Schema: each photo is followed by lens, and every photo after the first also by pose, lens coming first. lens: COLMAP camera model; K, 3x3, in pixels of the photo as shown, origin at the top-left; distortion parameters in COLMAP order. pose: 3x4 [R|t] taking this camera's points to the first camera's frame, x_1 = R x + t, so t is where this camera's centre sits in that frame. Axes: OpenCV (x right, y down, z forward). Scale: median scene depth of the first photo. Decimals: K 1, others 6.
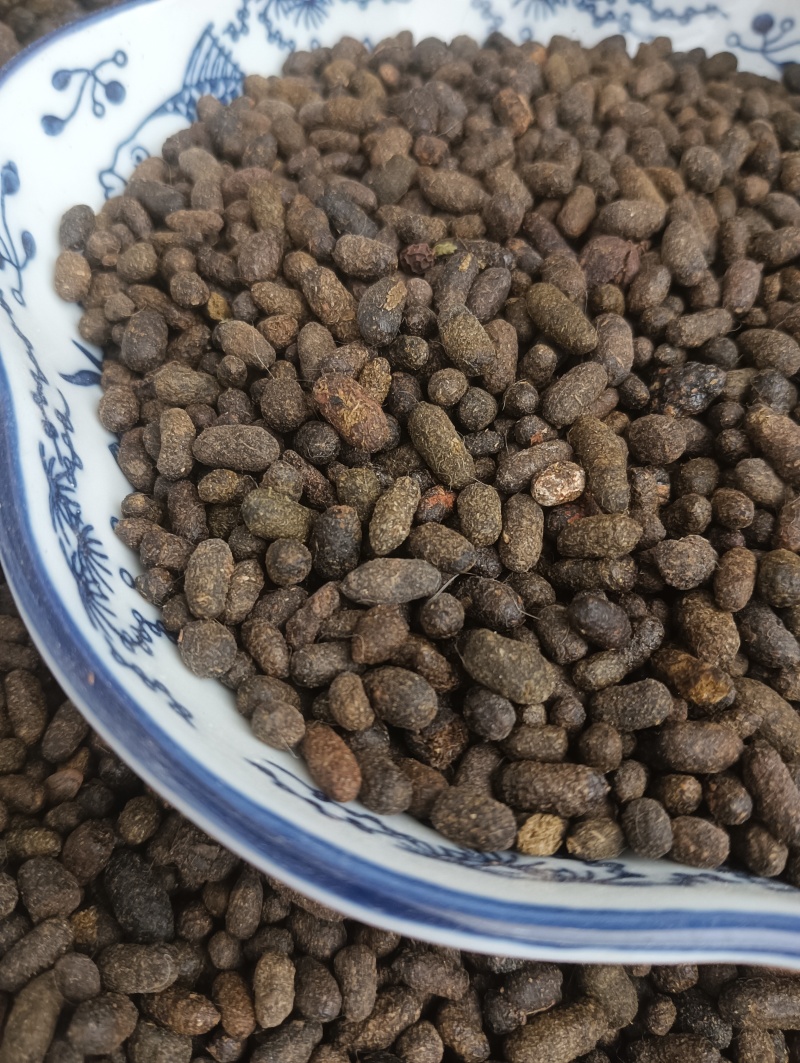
lens RADIAL K [[881.8, 0, 392.1], [0, 881.8, 526.5], [0, 0, 1]] dist [0.099106, -0.320018]
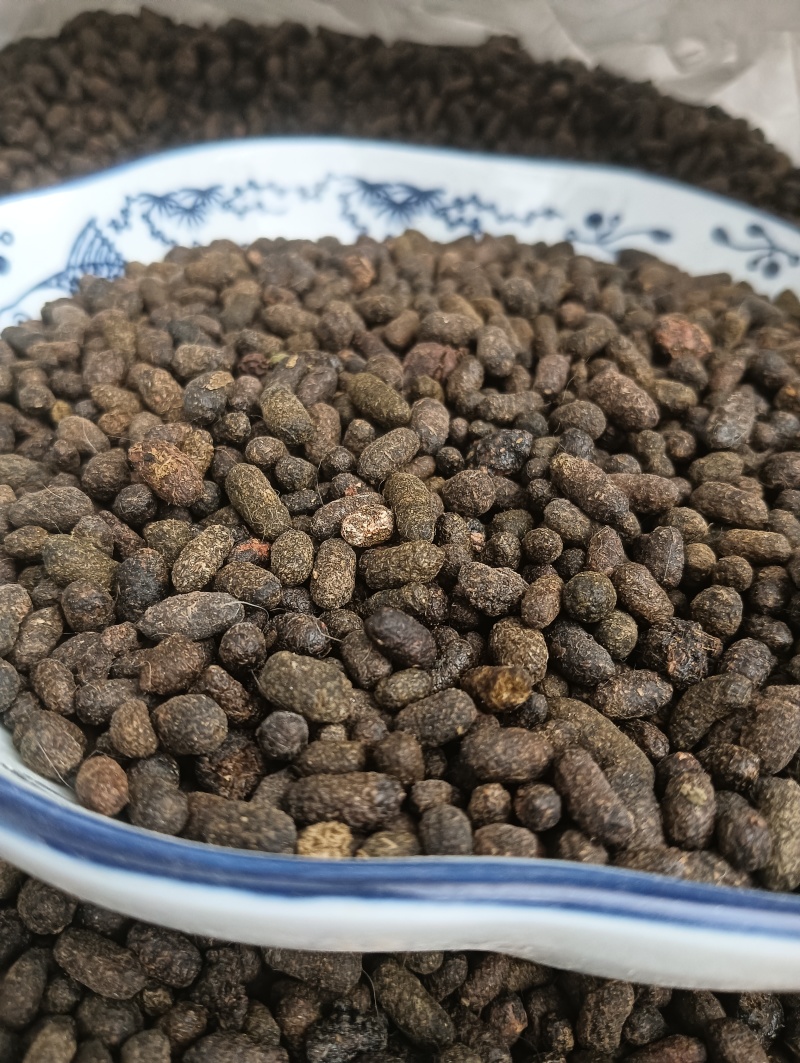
lens RADIAL K [[887.4, 0, 393.8], [0, 887.4, 525.0], [0, 0, 1]] dist [0.122777, -0.448850]
pose [[0.998587, -0.042270, 0.032208, 0.192618], [0.050305, 0.947275, -0.316449, 0.287784], [-0.017133, 0.317622, 0.948062, 0.033549]]
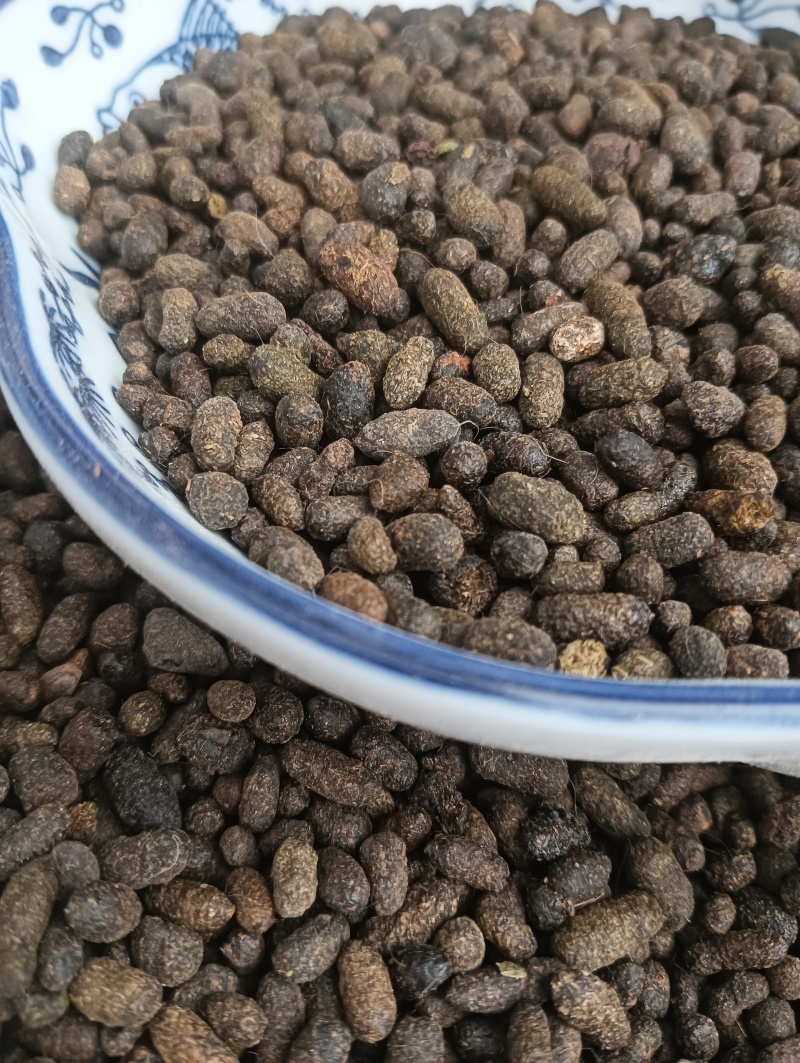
lens RADIAL K [[887.4, 0, 393.8], [0, 887.4, 525.0], [0, 0, 1]] dist [0.122777, -0.448850]
pose [[0.999370, -0.031731, 0.015876, -0.034945], [0.033130, 0.994688, -0.097462, 0.252367], [-0.012699, 0.097927, 0.995113, 0.055169]]
